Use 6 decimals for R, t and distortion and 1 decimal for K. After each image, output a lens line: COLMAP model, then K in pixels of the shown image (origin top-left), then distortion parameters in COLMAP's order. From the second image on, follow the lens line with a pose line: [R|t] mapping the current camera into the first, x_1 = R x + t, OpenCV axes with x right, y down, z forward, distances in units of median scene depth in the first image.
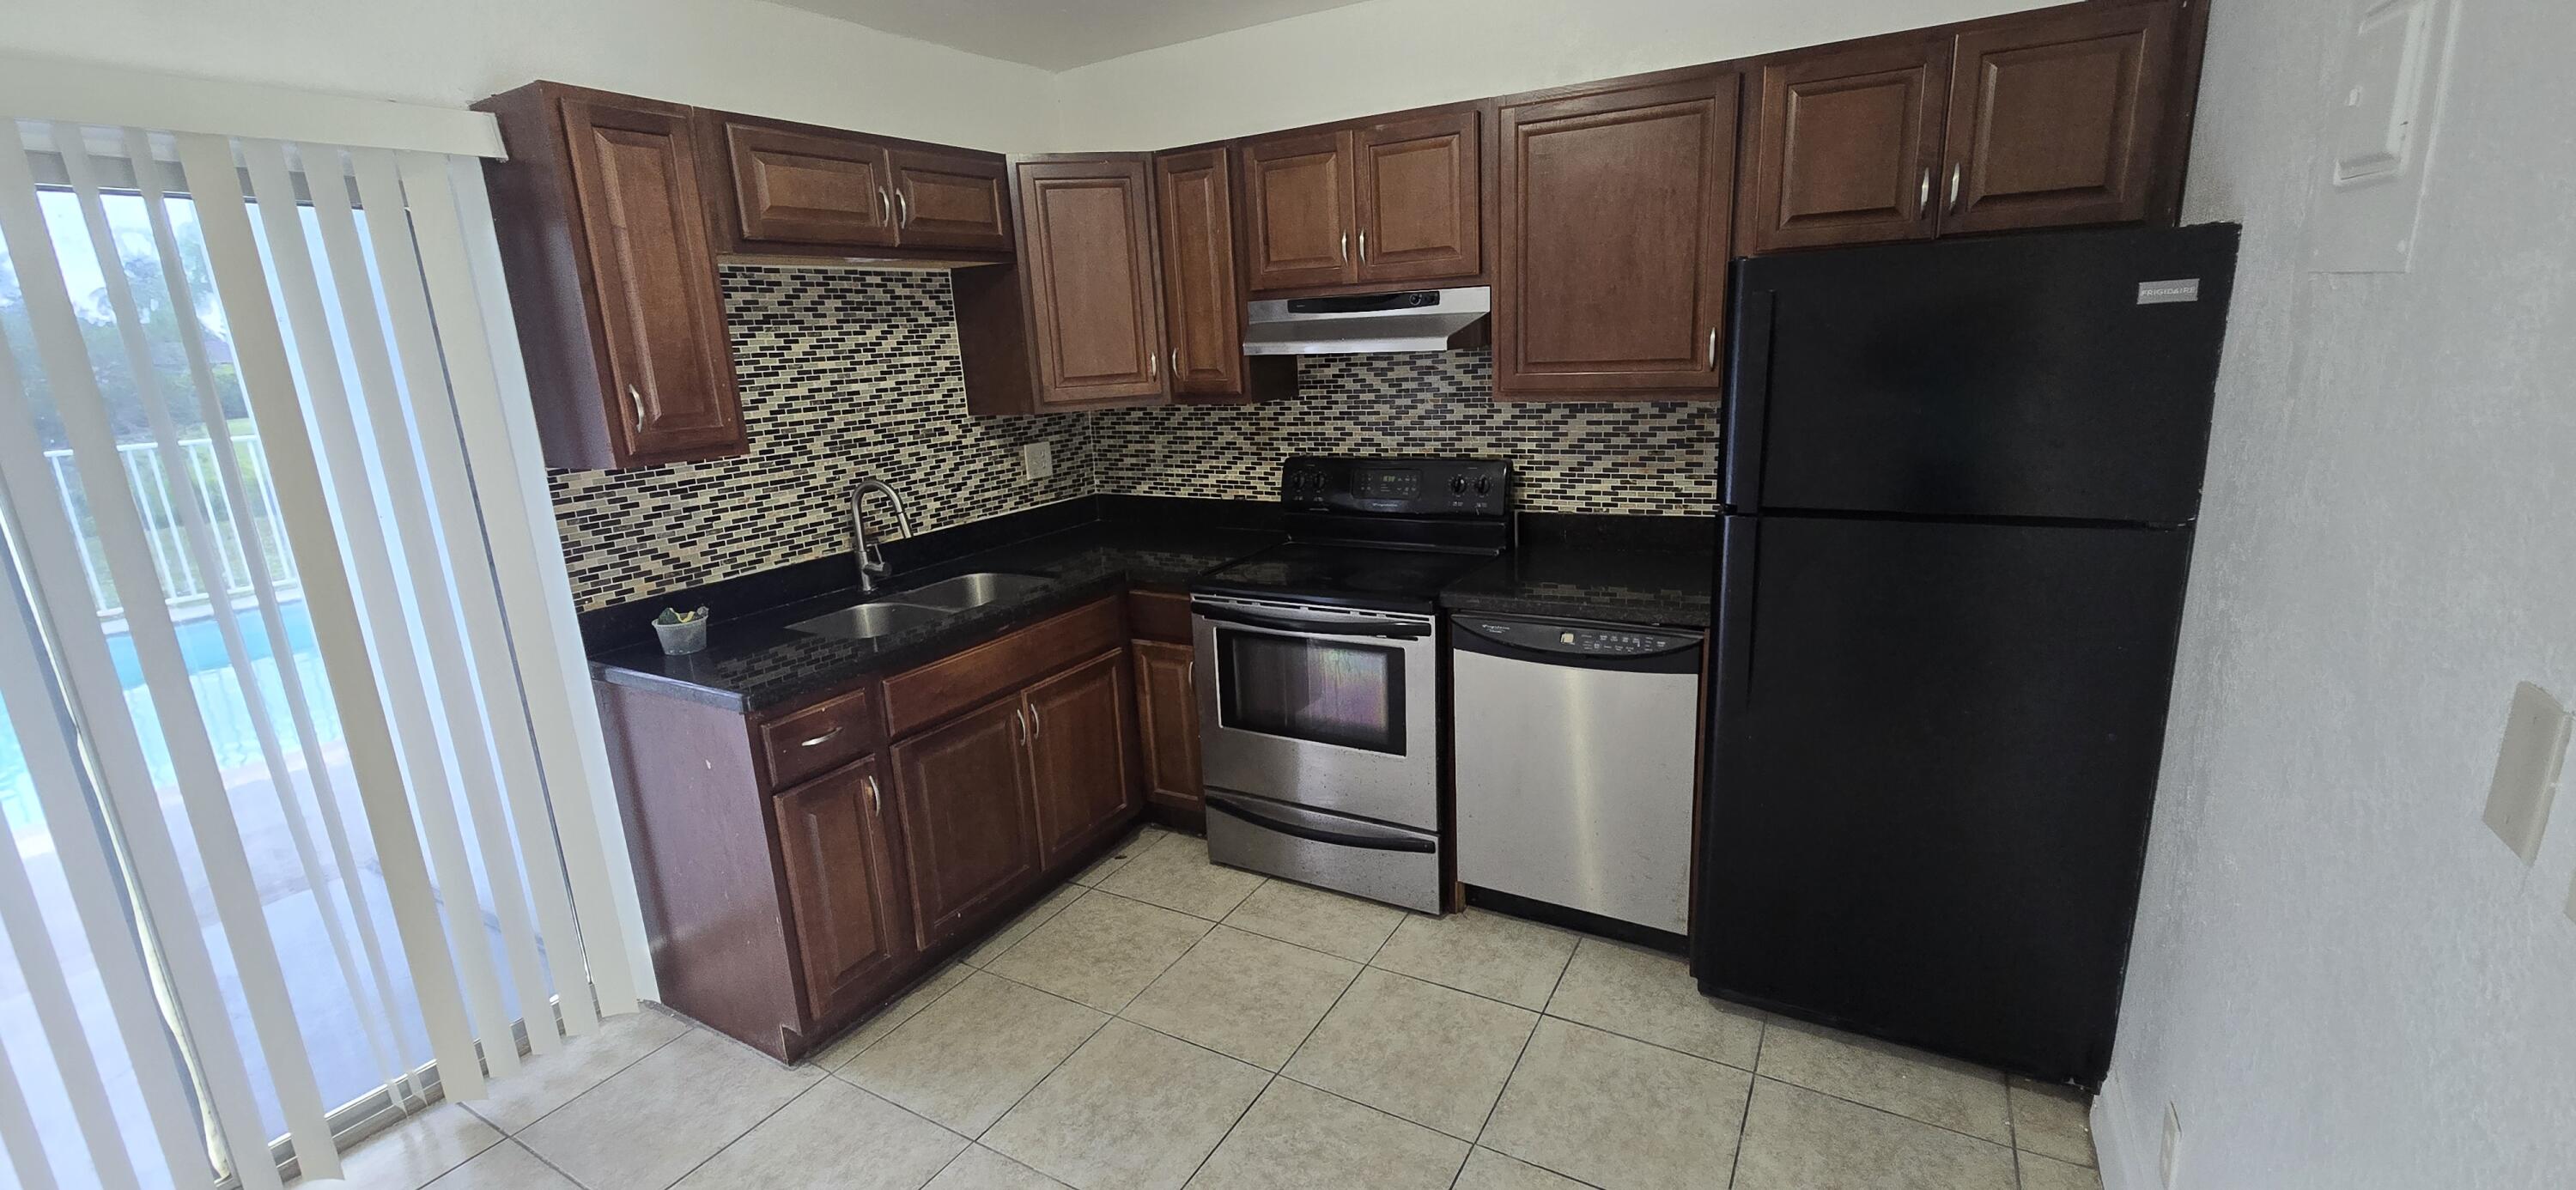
lens RADIAL K [[1057.9, 0, 1290.9], [0, 1057.9, 589.5], [0, 0, 1]] dist [0.017494, 0.000238]
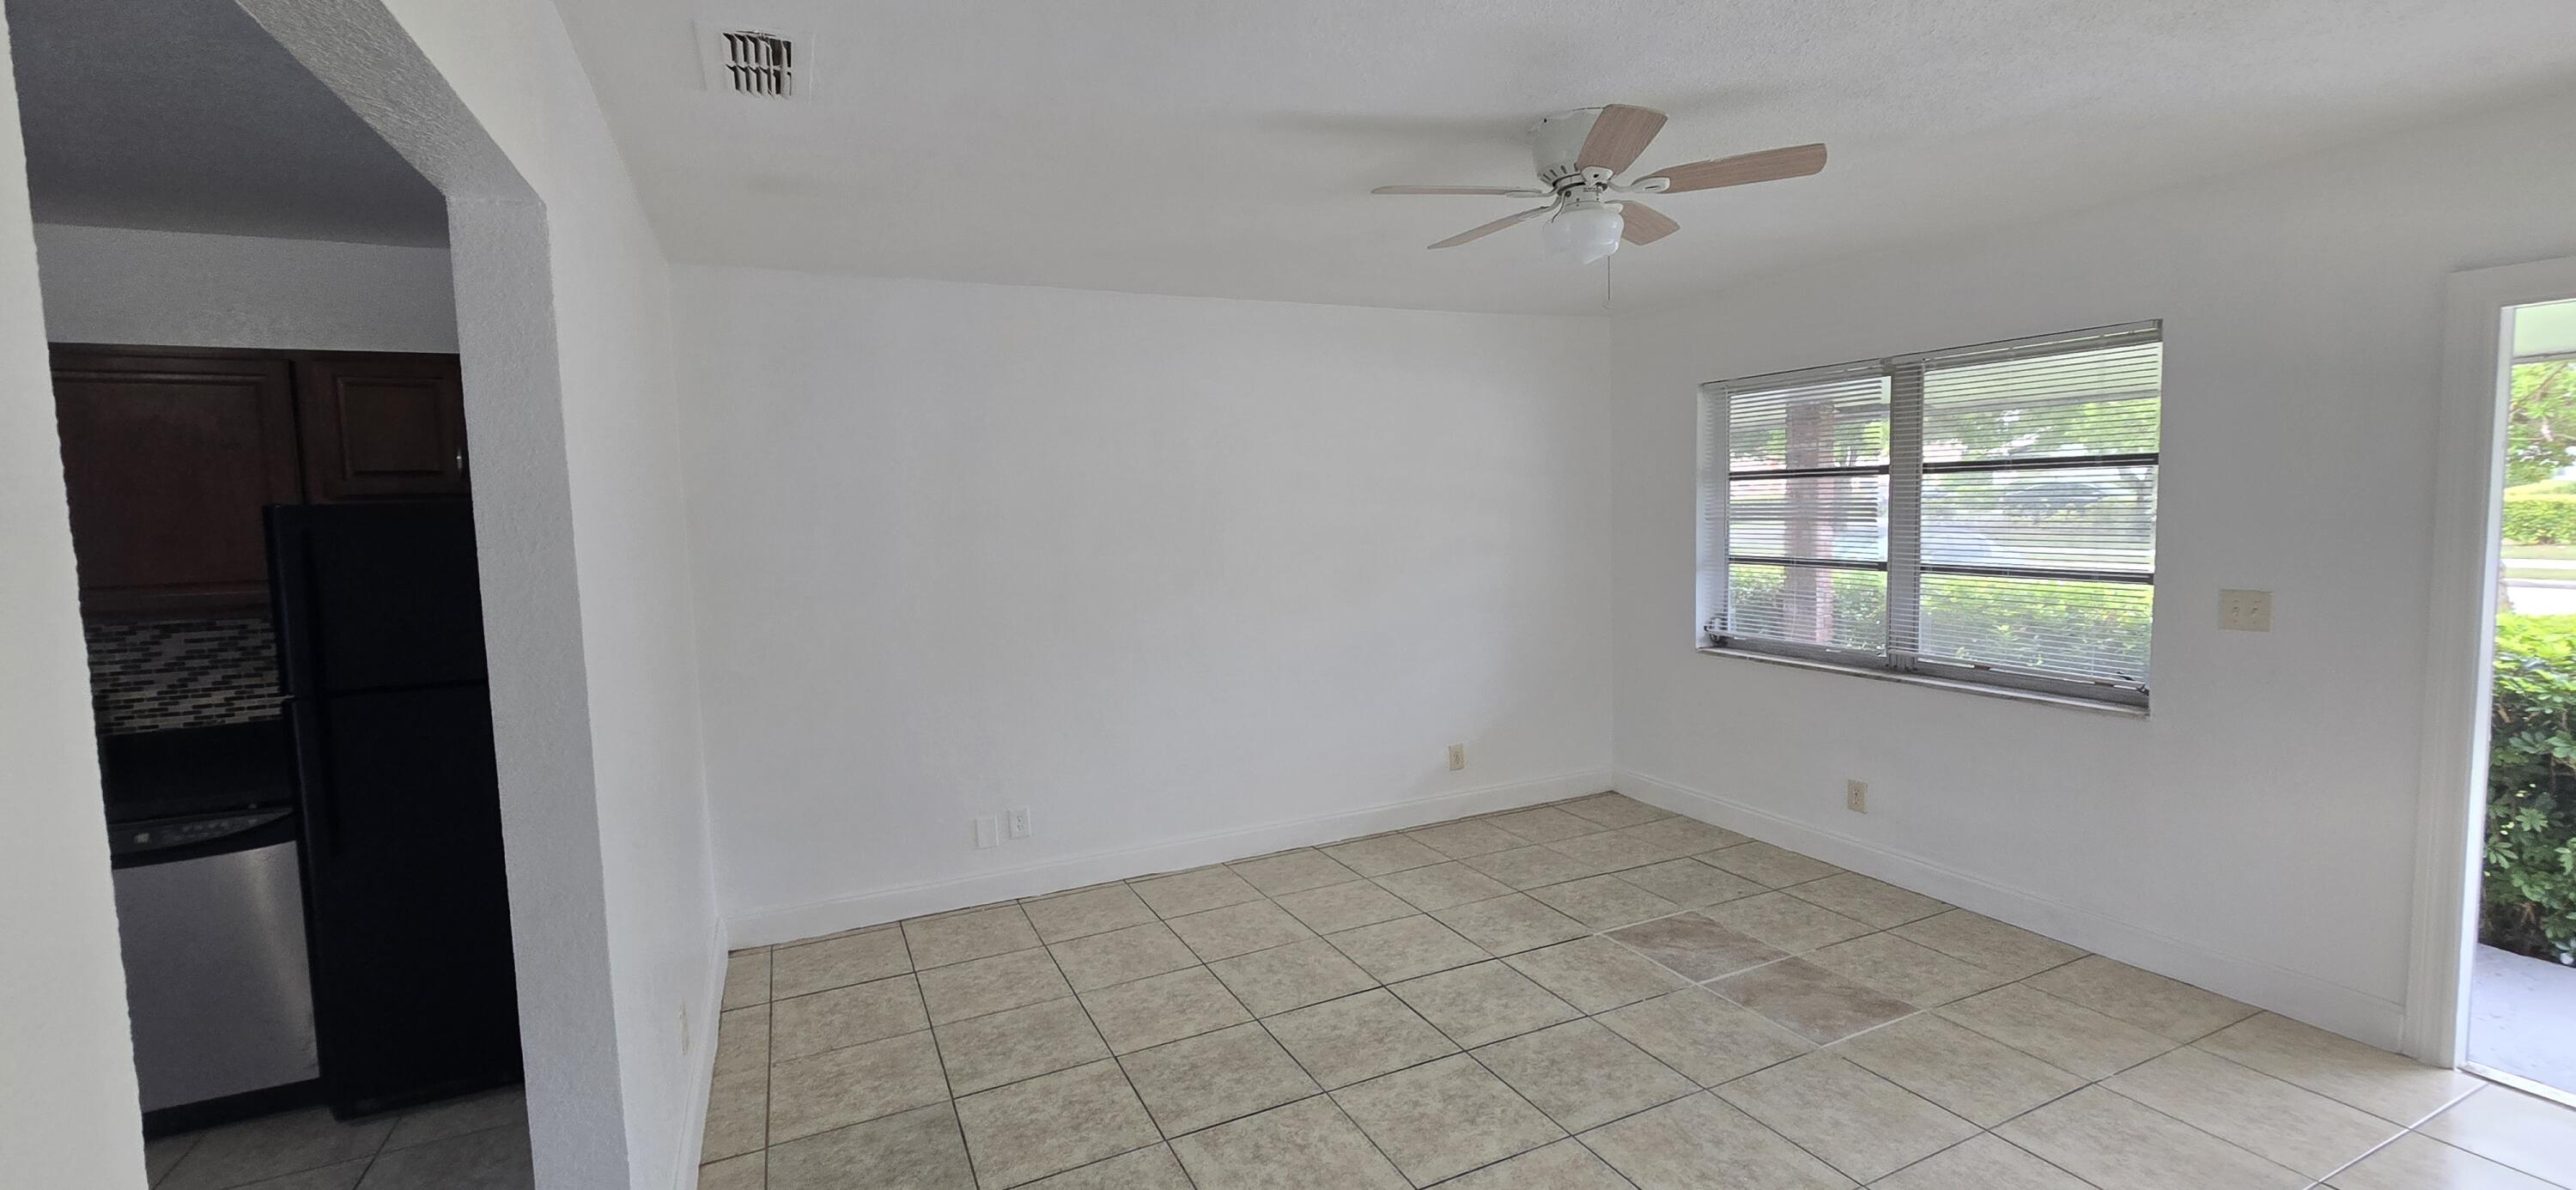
lens RADIAL K [[1057.9, 0, 1219.7], [0, 1057.9, 582.0], [0, 0, 1]] dist [0.017494, 0.000238]
pose [[0.599427, -0.034253, 0.799697, 0.041894], [0.194805, 0.975287, -0.104246, 0.097104], [-0.776363, 0.218273, 0.591285, -0.445196]]
